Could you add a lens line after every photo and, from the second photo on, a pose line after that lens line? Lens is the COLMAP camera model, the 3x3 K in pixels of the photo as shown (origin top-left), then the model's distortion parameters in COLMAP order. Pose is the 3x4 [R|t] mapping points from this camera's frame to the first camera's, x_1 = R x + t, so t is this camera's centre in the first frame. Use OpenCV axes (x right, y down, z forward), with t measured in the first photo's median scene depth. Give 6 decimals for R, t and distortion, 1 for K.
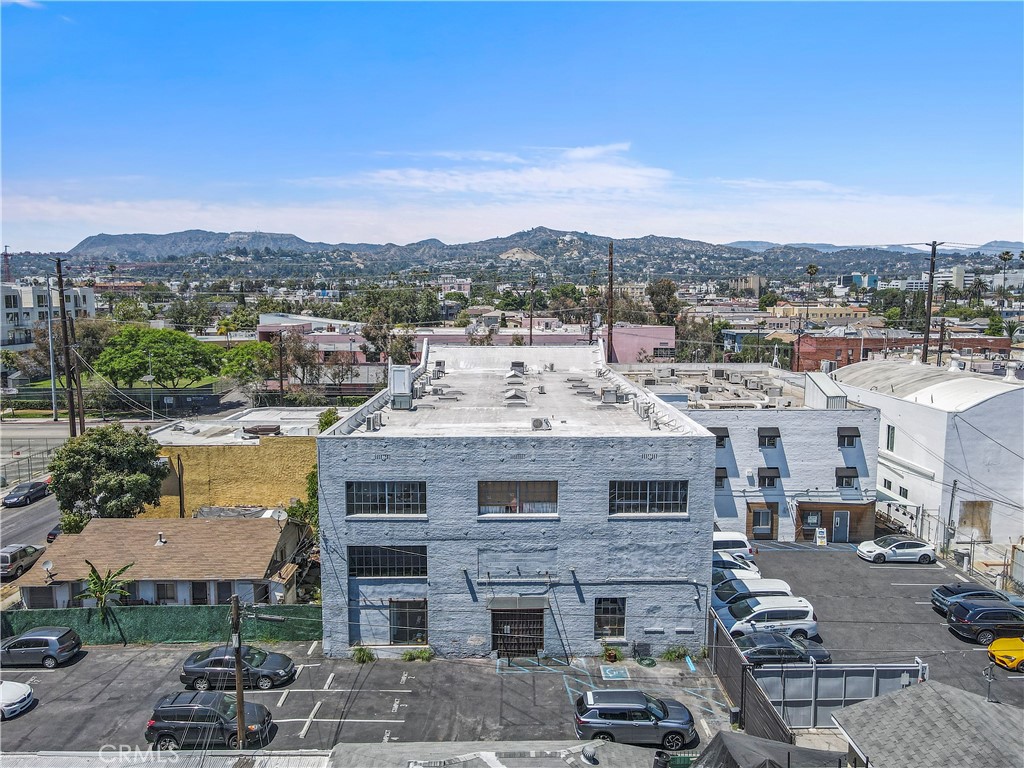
lens RADIAL K [[763.7, 0, 517.8], [0, 763.7, 385.6], [0, 0, 1]] dist [-0.006204, 0.048358]
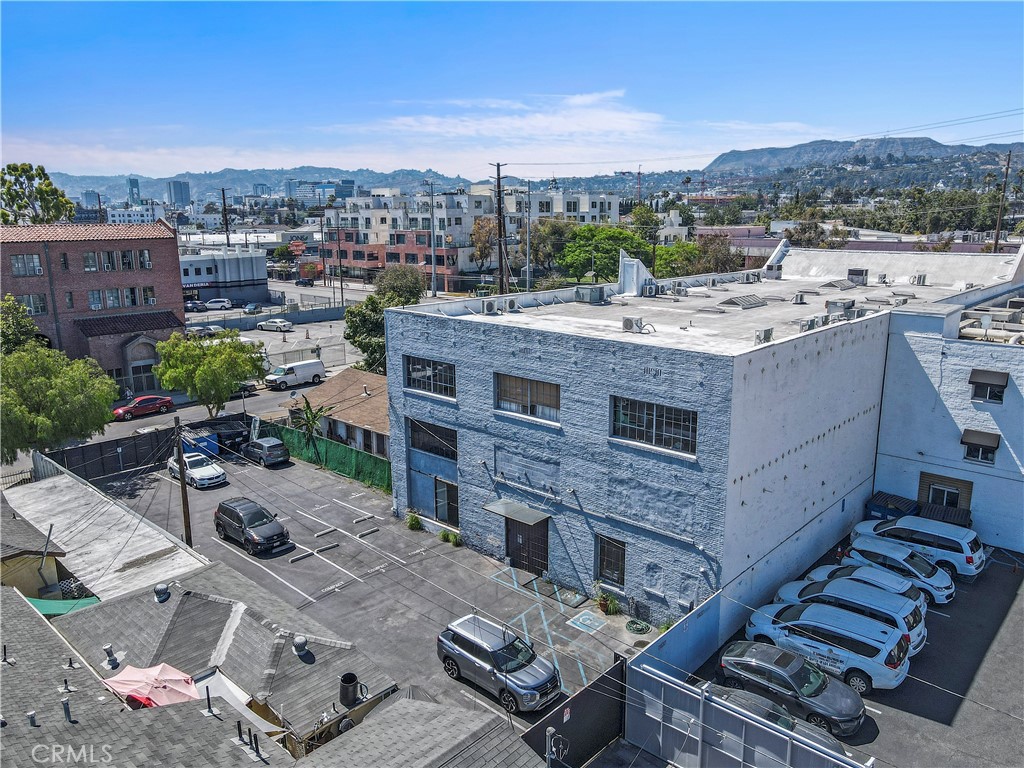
lens RADIAL K [[763.7, 0, 517.8], [0, 763.7, 385.6], [0, 0, 1]] dist [-0.006204, 0.048358]
pose [[0.724023, 0.152032, -0.672812, 0.580410], [-0.077253, 0.987144, 0.139927, 0.009890], [0.685436, -0.049334, 0.726460, 0.346493]]
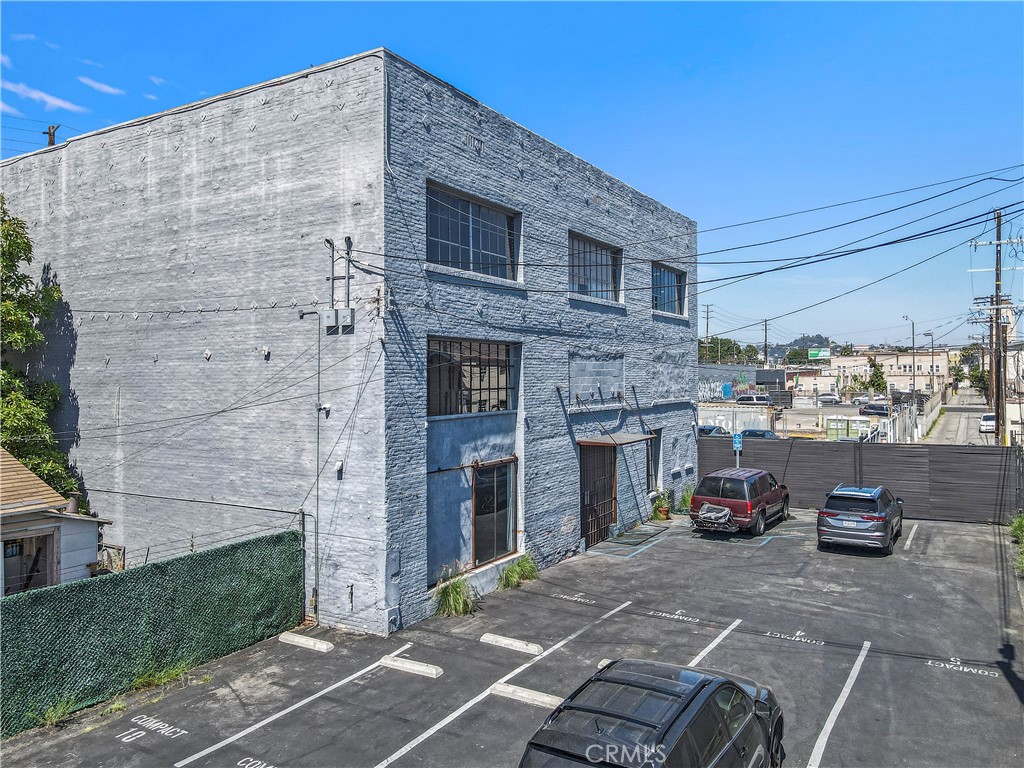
lens RADIAL K [[768.2, 0, 522.9], [0, 768.2, 370.2], [0, 0, 1]] dist [-0.003197, 0.050644]
pose [[0.516871, 0.005862, 0.856043, -0.553316], [0.112759, 0.990798, -0.074867, 0.264589], [-0.848605, 0.135223, 0.511454, 0.737043]]
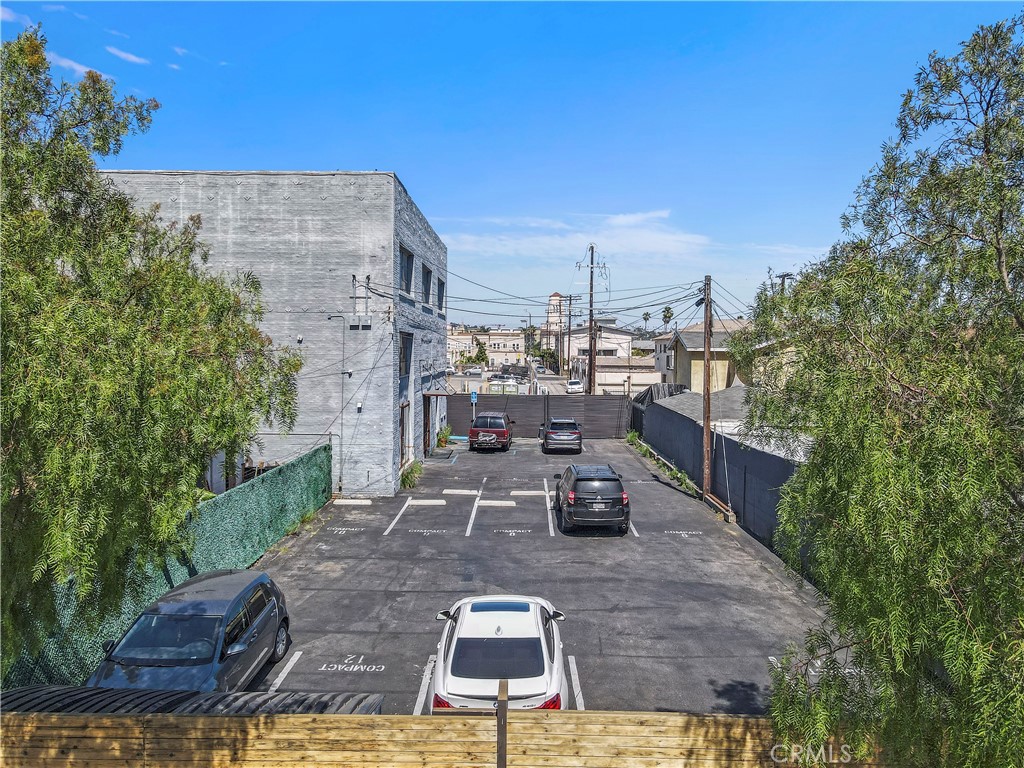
lens RADIAL K [[763.7, 0, 517.8], [0, 763.7, 385.6], [0, 0, 1]] dist [-0.006204, 0.048358]
pose [[0.016104, -0.044278, 0.998889, -0.951873], [0.119264, 0.991972, 0.042049, 0.243560], [-0.992732, 0.118455, 0.021256, 0.867947]]
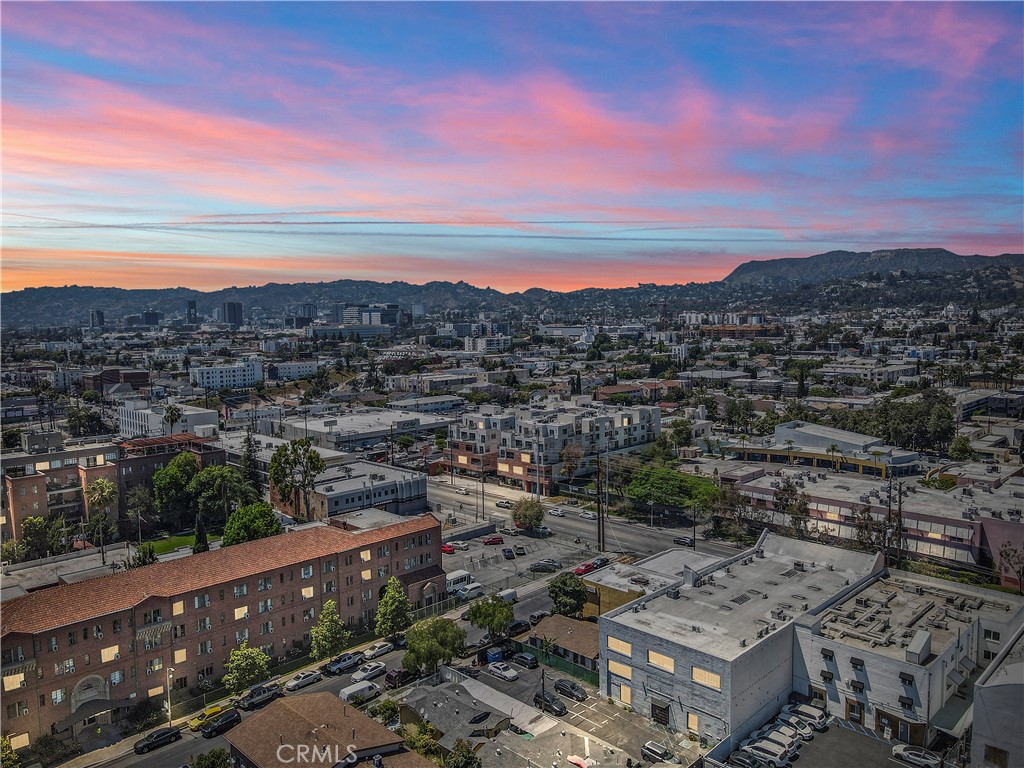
lens RADIAL K [[763.7, 0, 517.8], [0, 763.7, 385.6], [0, 0, 1]] dist [-0.006204, 0.048358]
pose [[0.701126, 0.059746, -0.710530, 1.409600], [-0.071315, 0.997363, 0.013494, -0.765035], [0.709462, 0.041211, 0.703538, -1.161946]]
